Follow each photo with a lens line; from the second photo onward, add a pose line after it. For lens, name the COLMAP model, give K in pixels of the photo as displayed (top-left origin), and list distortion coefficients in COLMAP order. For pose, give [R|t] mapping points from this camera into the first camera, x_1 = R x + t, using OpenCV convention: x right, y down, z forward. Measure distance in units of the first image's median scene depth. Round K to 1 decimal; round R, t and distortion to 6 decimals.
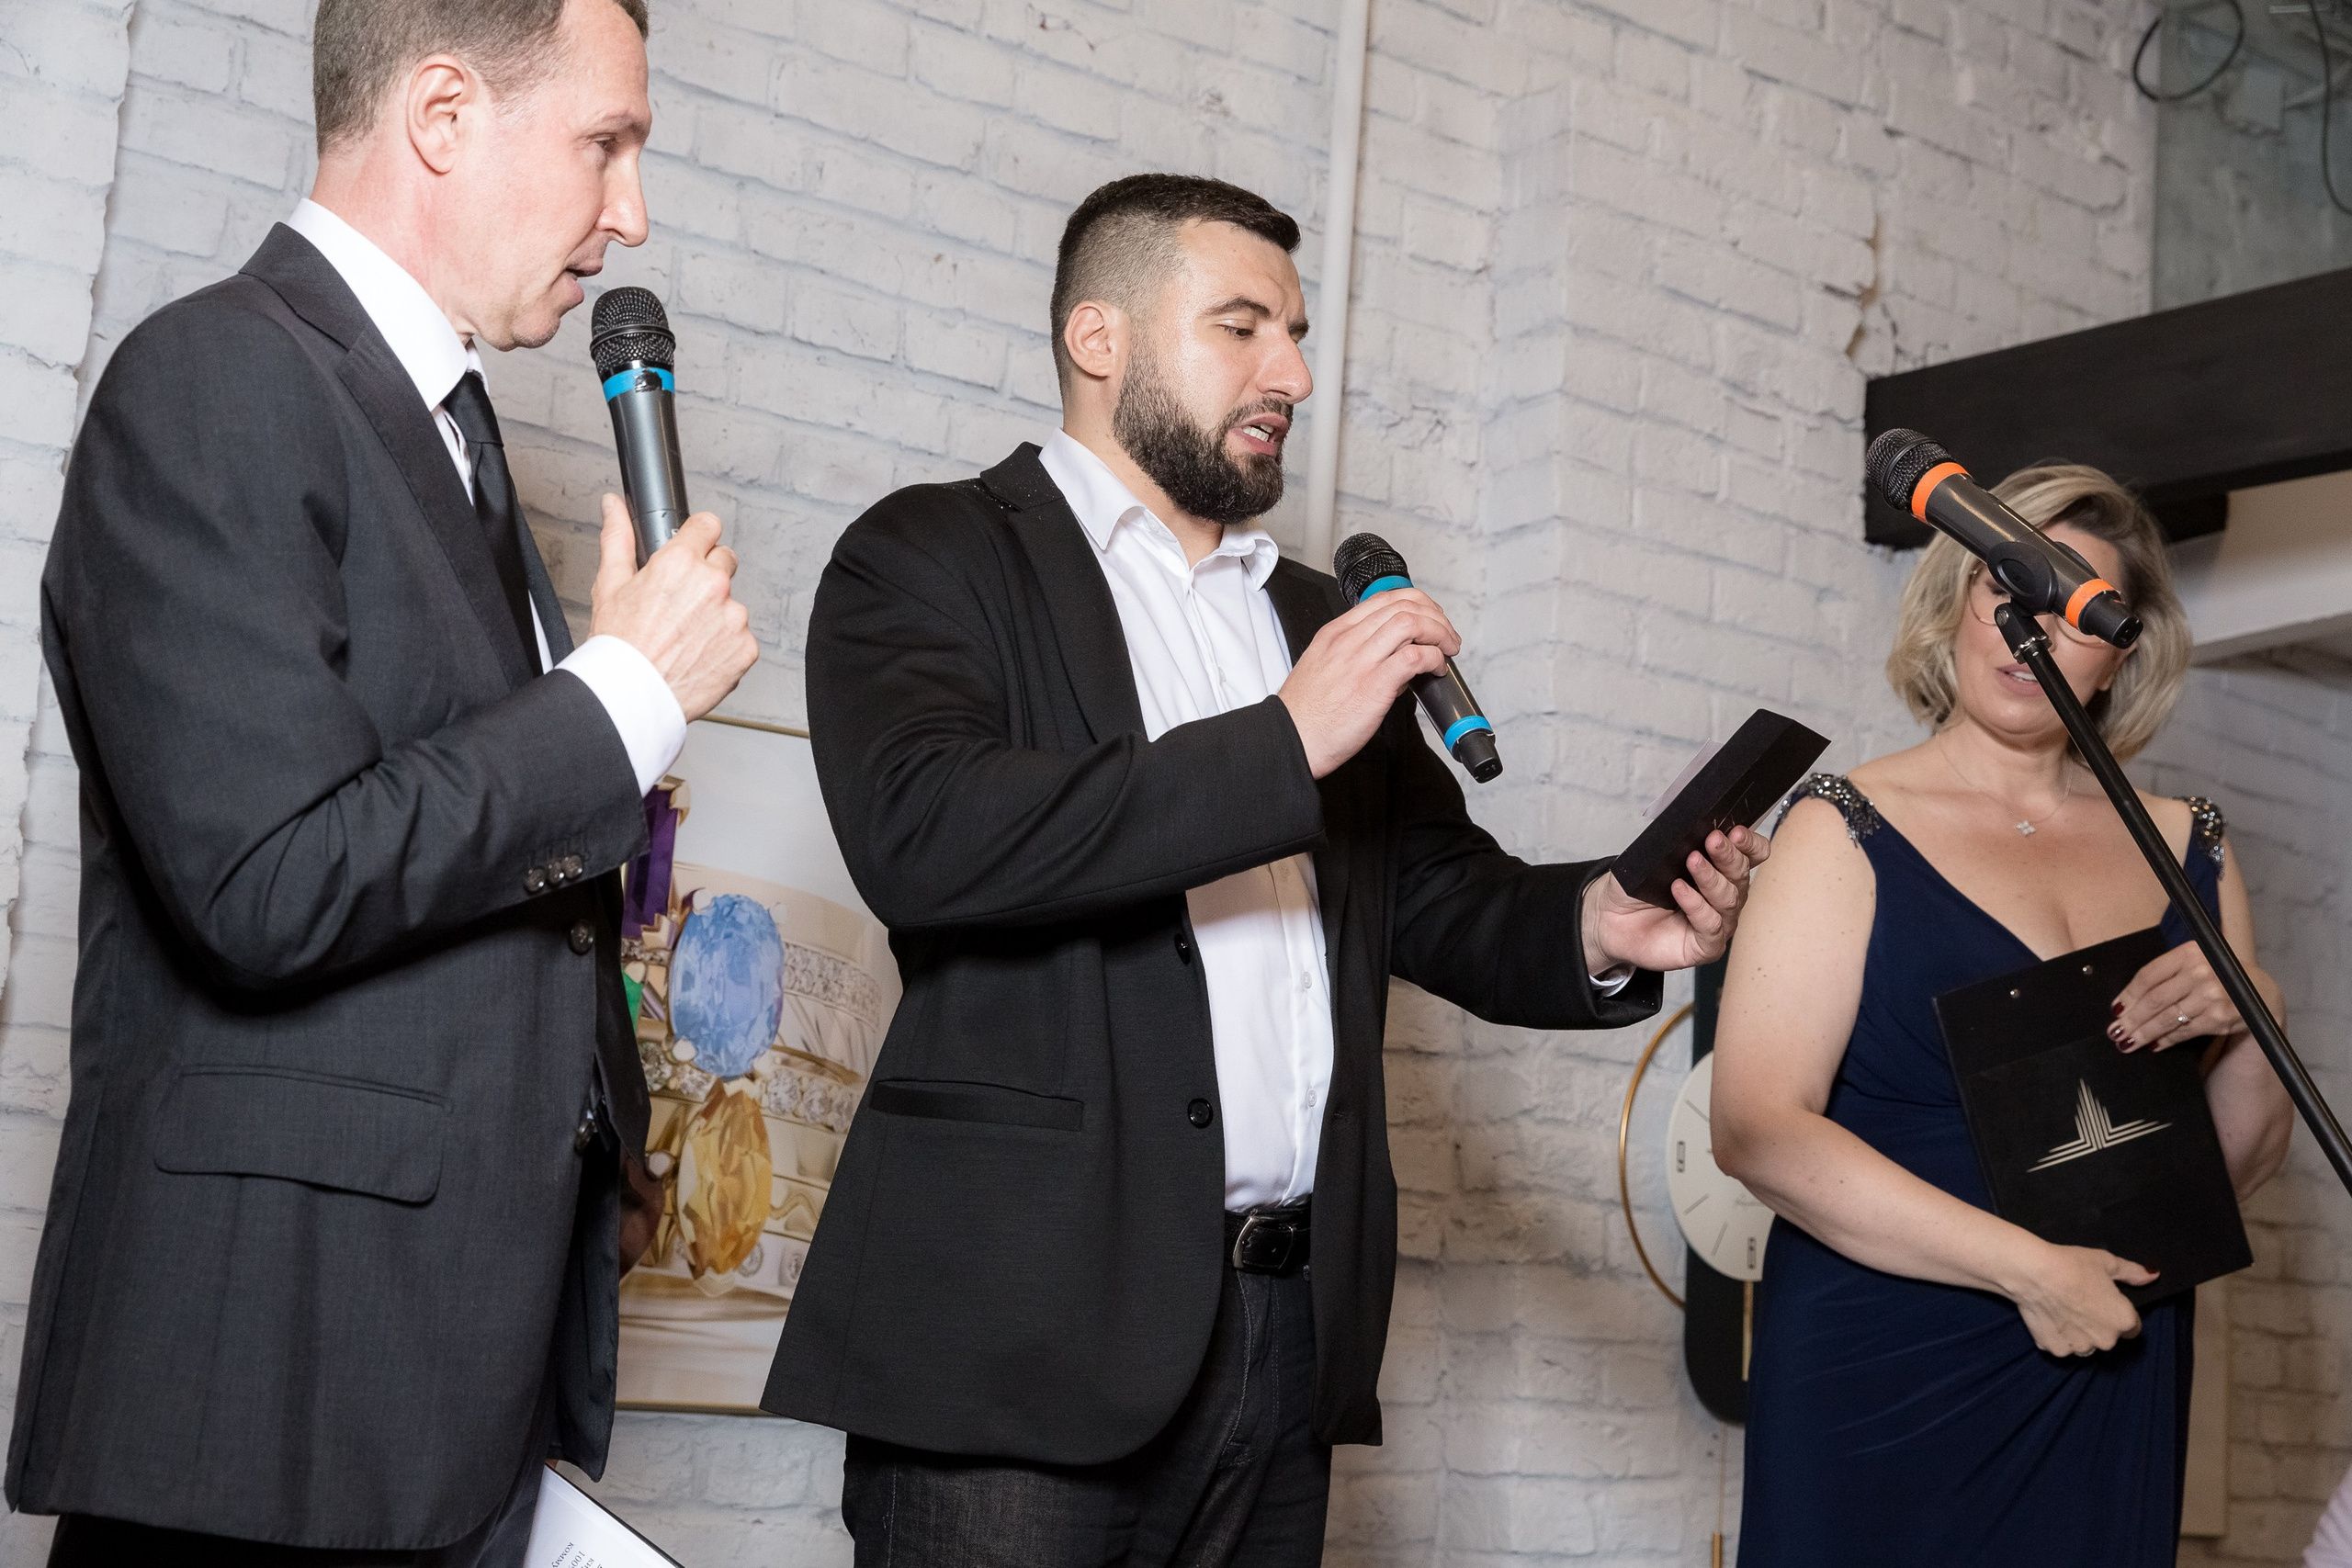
lens RADIAL K [[3110.3, 0, 1125.6], [0, 3110.3, 785.2], [0, 0, 1]] dist [-0.006395, -0.012135]
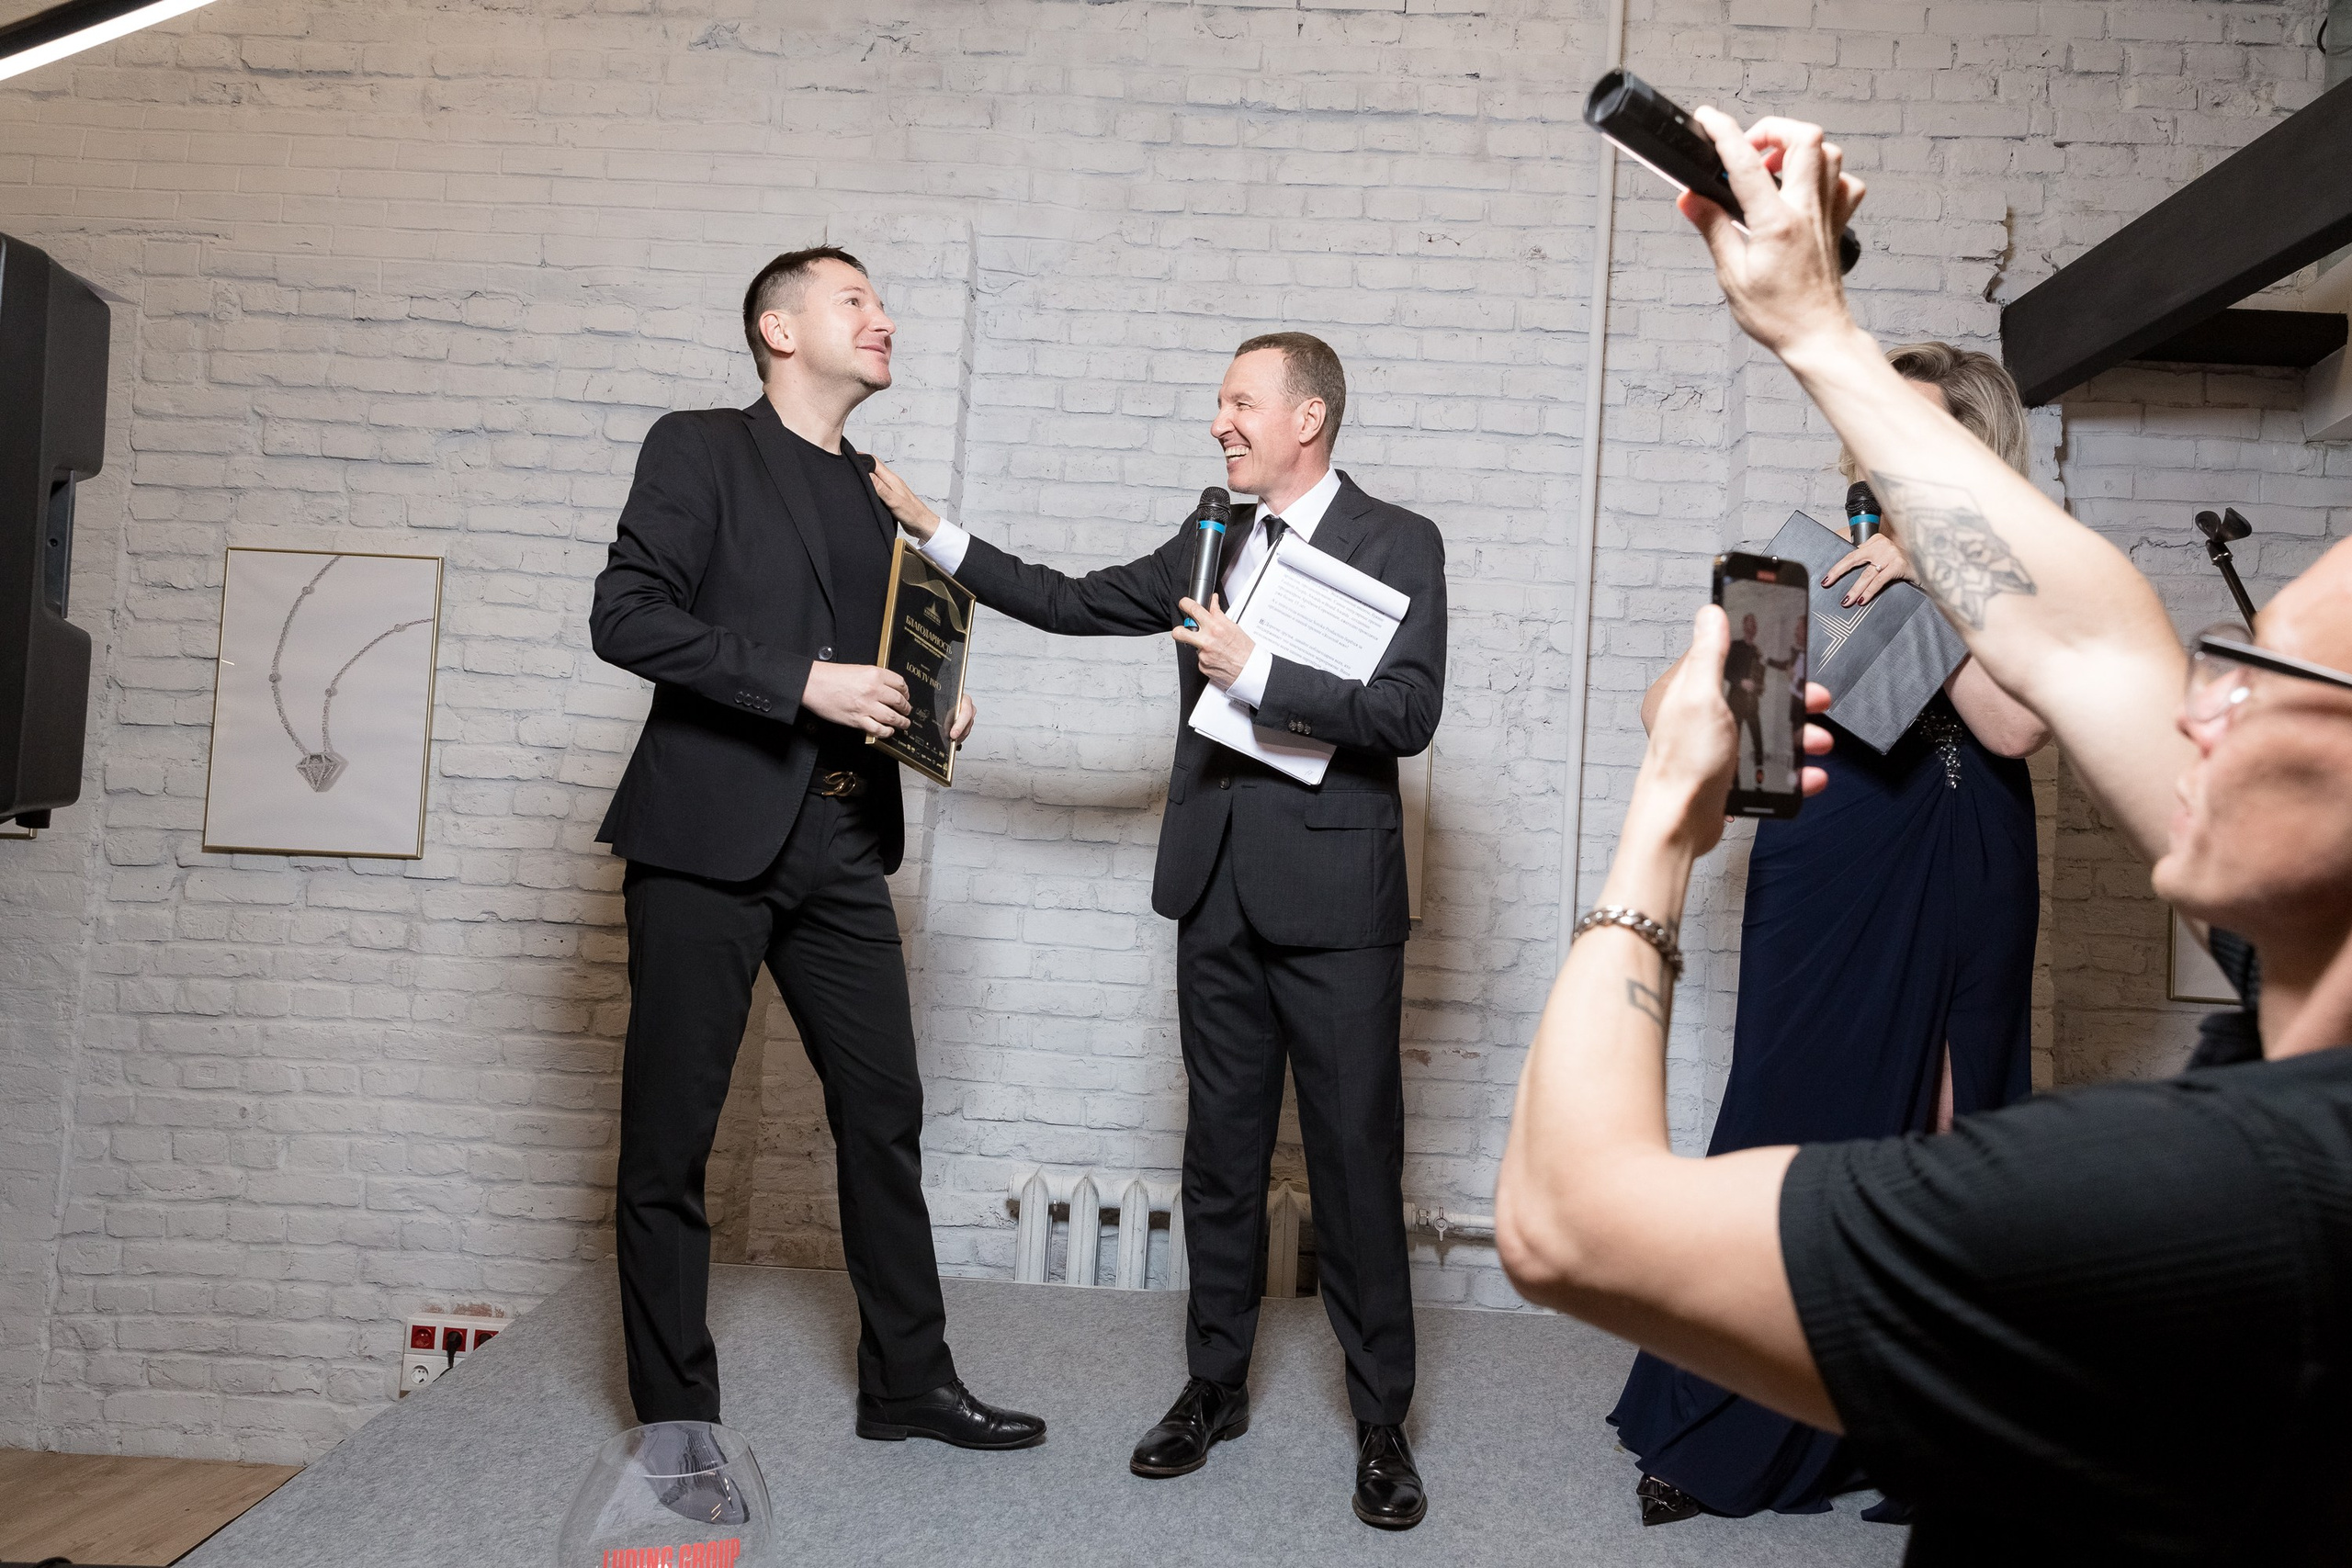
lens RADIAL K [[1564.0, 0, 1171.6], [0, 1564.0, 775.2], [0, 0, 1]] dist [0.019530, -0.007477]
pose [[0.798639, -0.060245, -0.598787, 0.480386], [0.103230, 0.993943, 0.037682, 0.051157], [0.592890, -0.091907, 0.800021, 0.058337]]
